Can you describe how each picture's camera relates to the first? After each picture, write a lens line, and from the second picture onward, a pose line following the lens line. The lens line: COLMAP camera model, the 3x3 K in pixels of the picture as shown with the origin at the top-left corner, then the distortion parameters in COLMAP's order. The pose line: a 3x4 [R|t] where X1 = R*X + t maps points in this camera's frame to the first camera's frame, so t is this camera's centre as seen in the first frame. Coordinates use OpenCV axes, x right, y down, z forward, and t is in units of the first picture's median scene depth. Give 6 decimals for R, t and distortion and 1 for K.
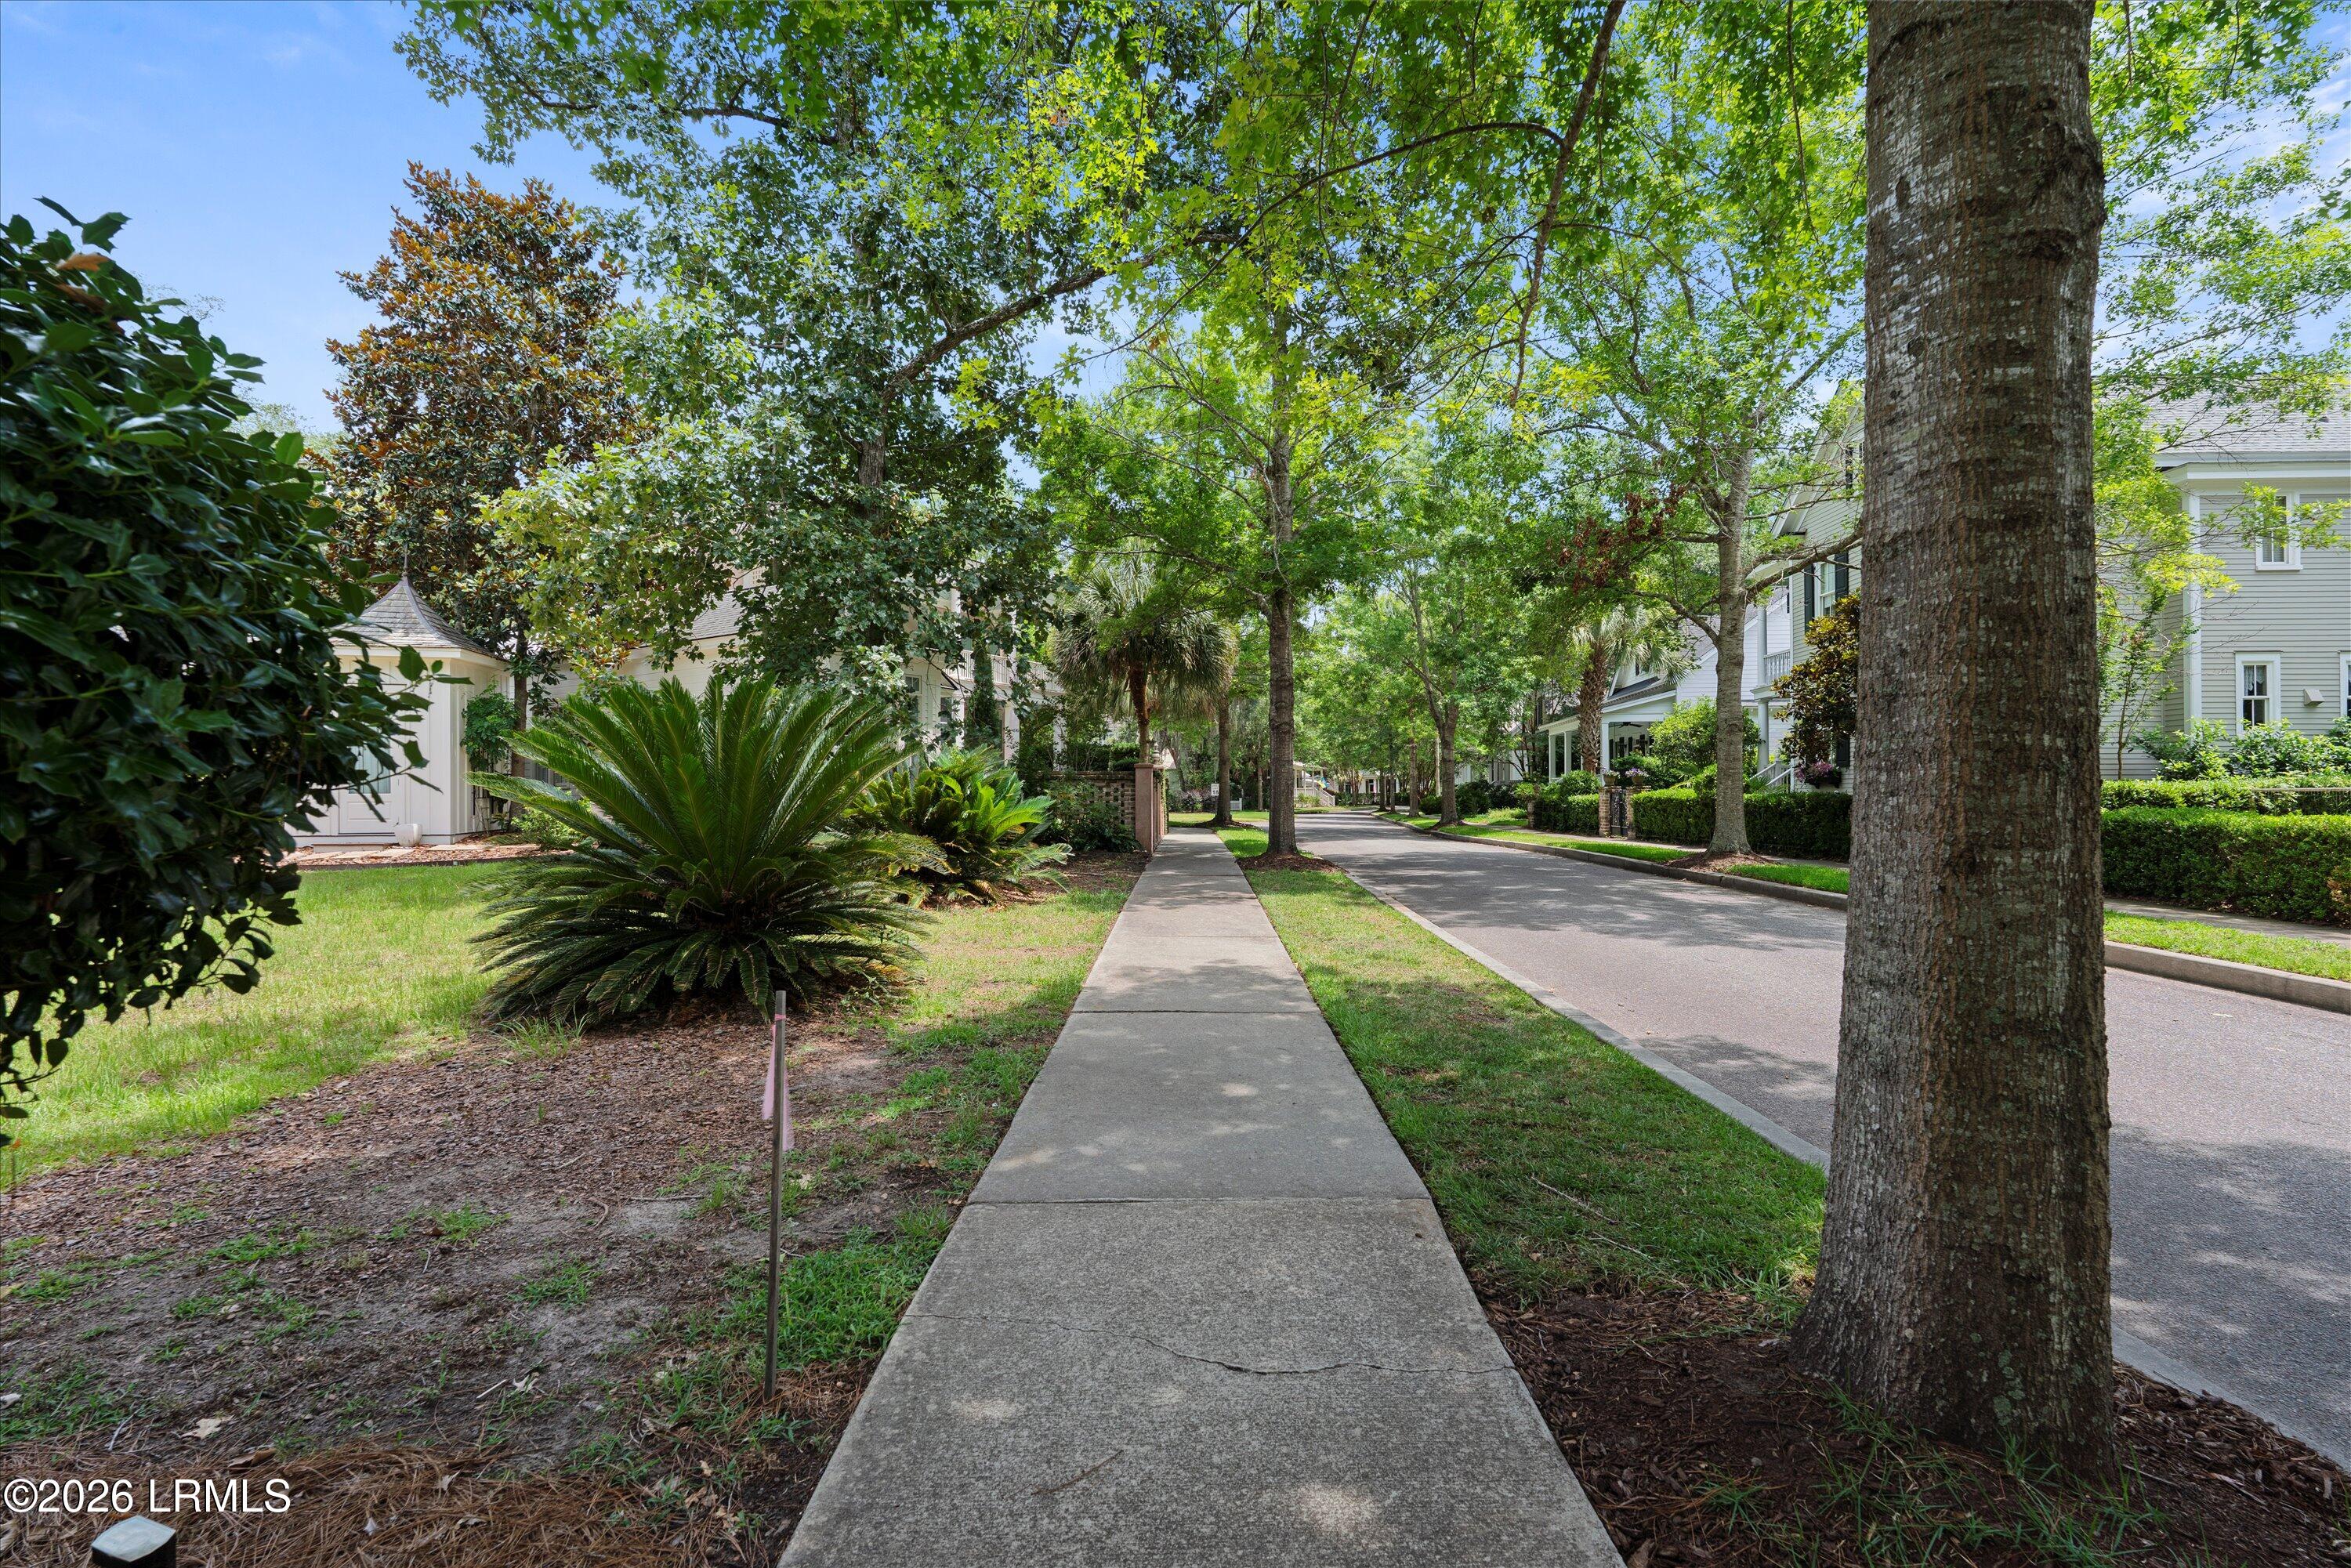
lens RADIAL K [[1020.5, 0, 1166.5], [0, 1020.5, 784.3], [0, 0, 1]] dist [-0.004339, -0.000725]
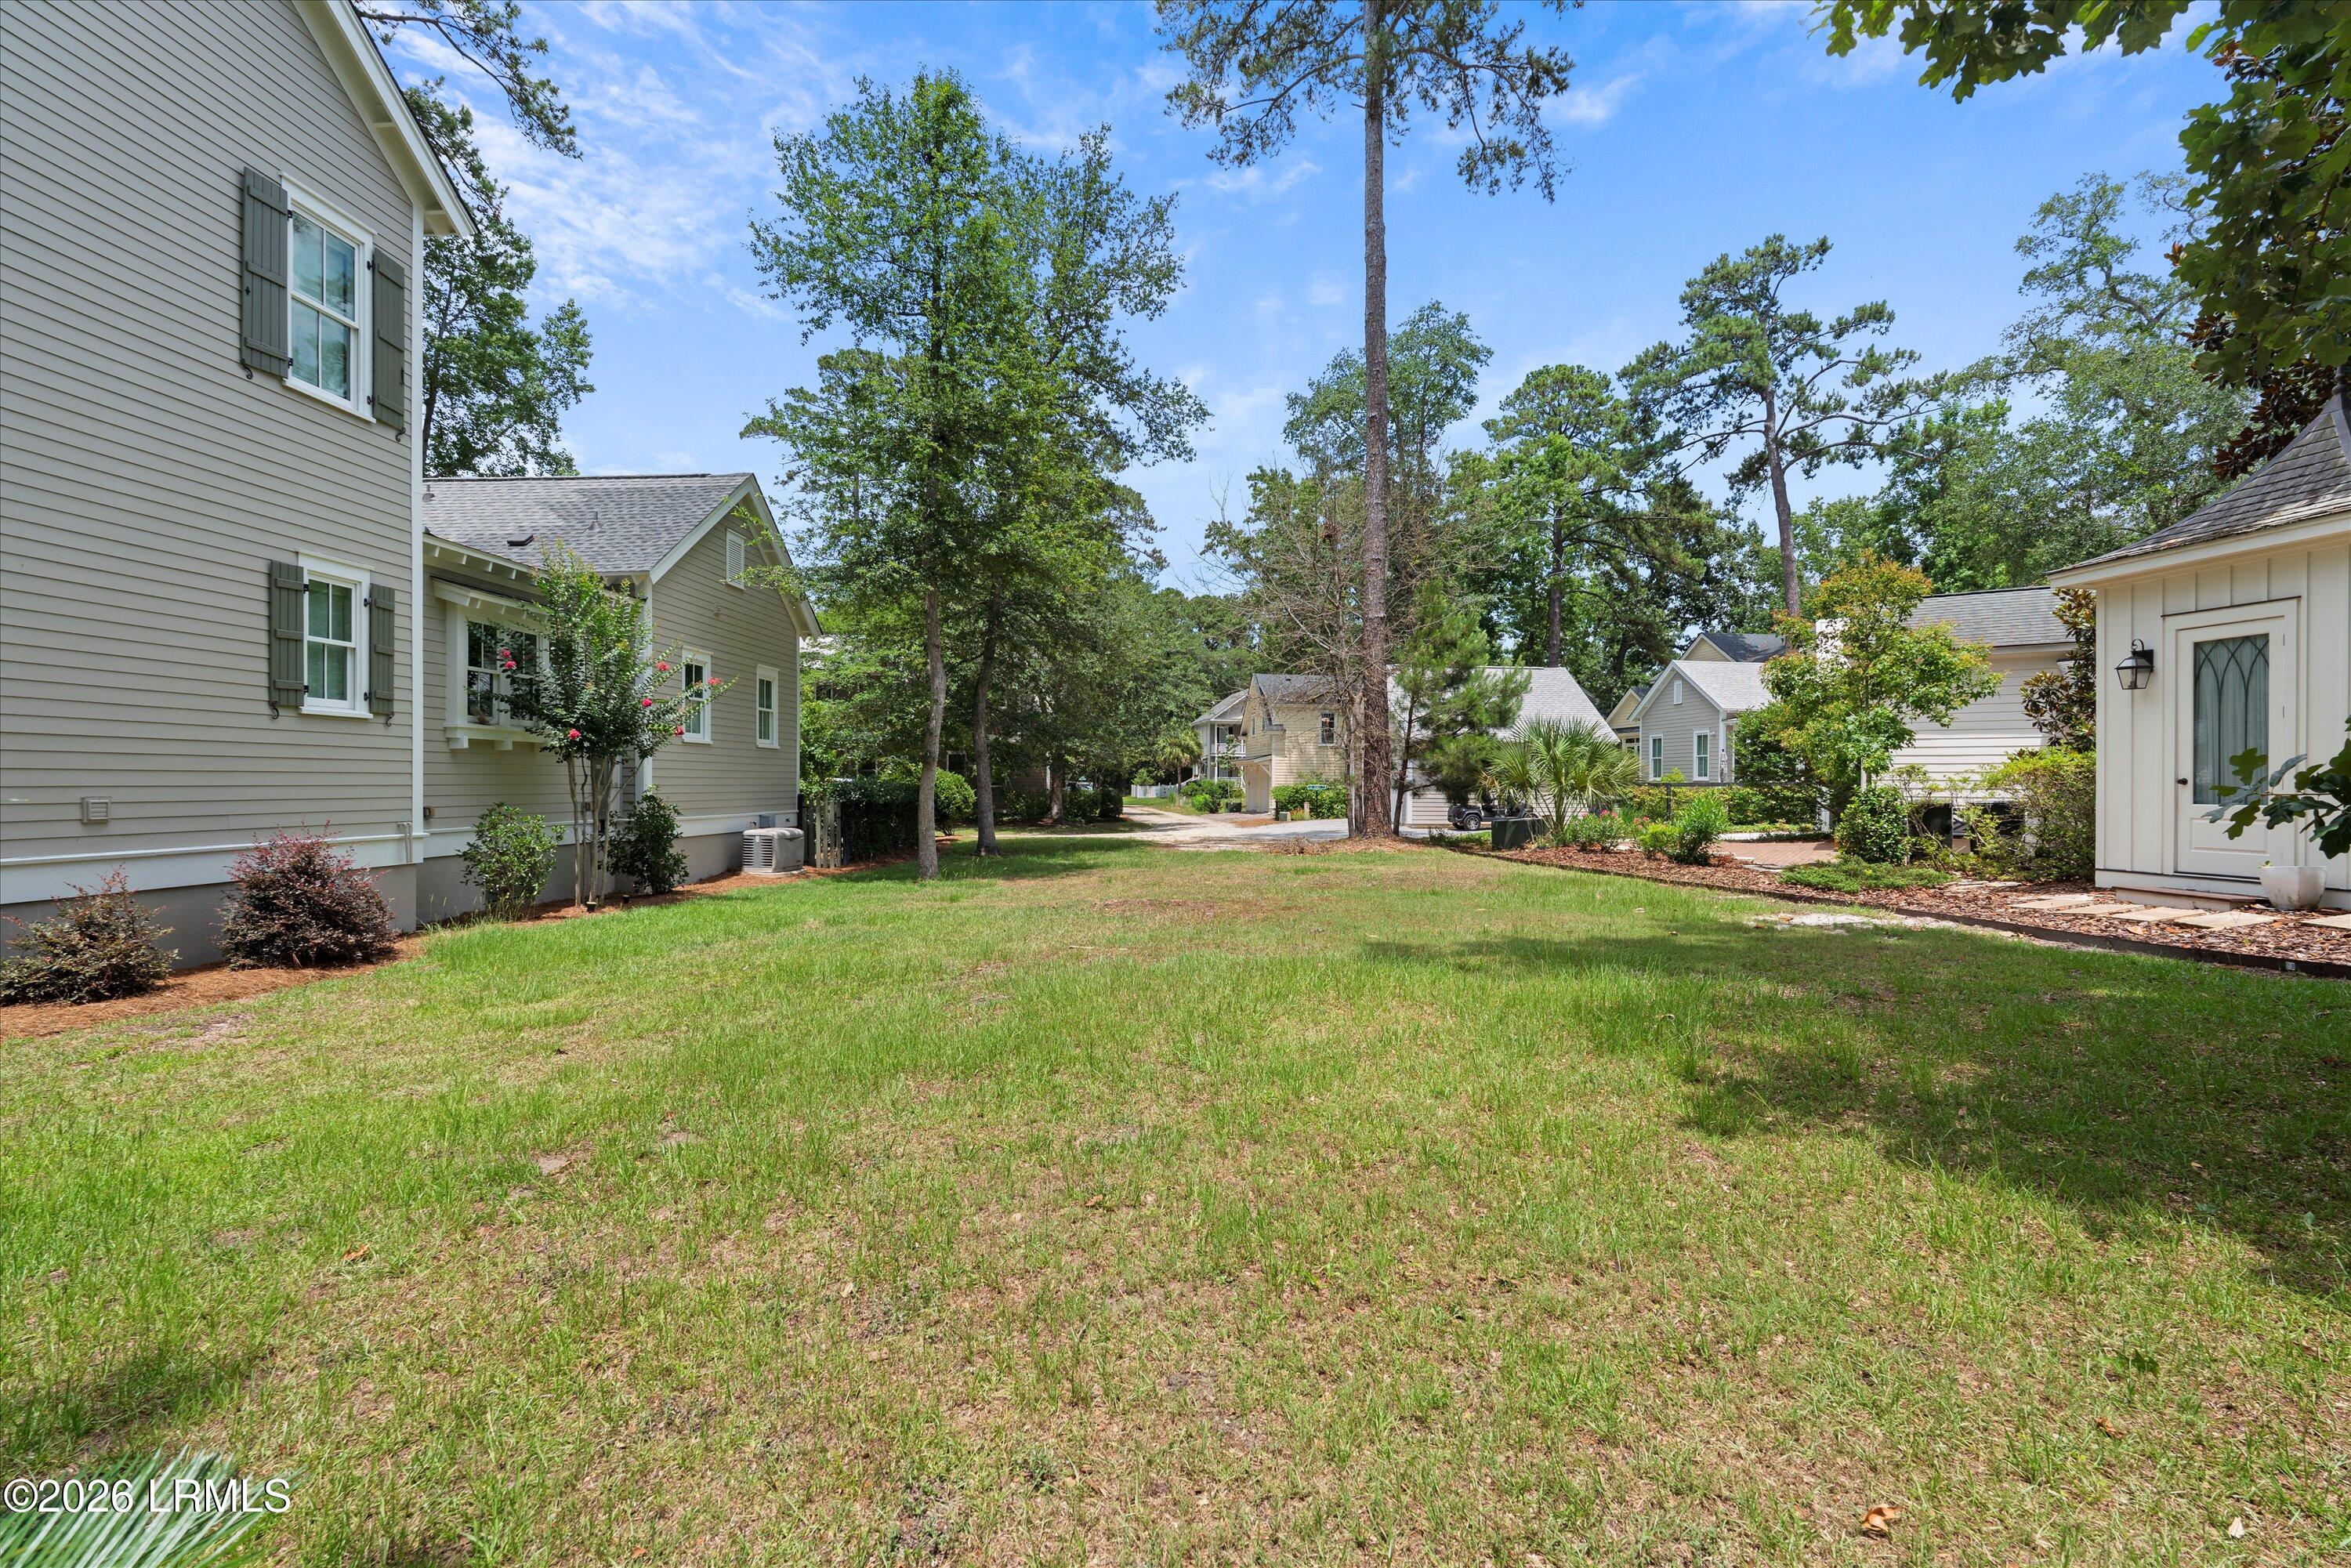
lens RADIAL K [[1020.5, 0, 1184.3], [0, 1020.5, 791.2], [0, 0, 1]] dist [-0.004339, -0.000725]
pose [[-0.090282, 0.010496, -0.995861, -0.169189], [0.004972, 0.999937, 0.010088, -0.006825], [0.995904, -0.004041, -0.090329, 0.456692]]
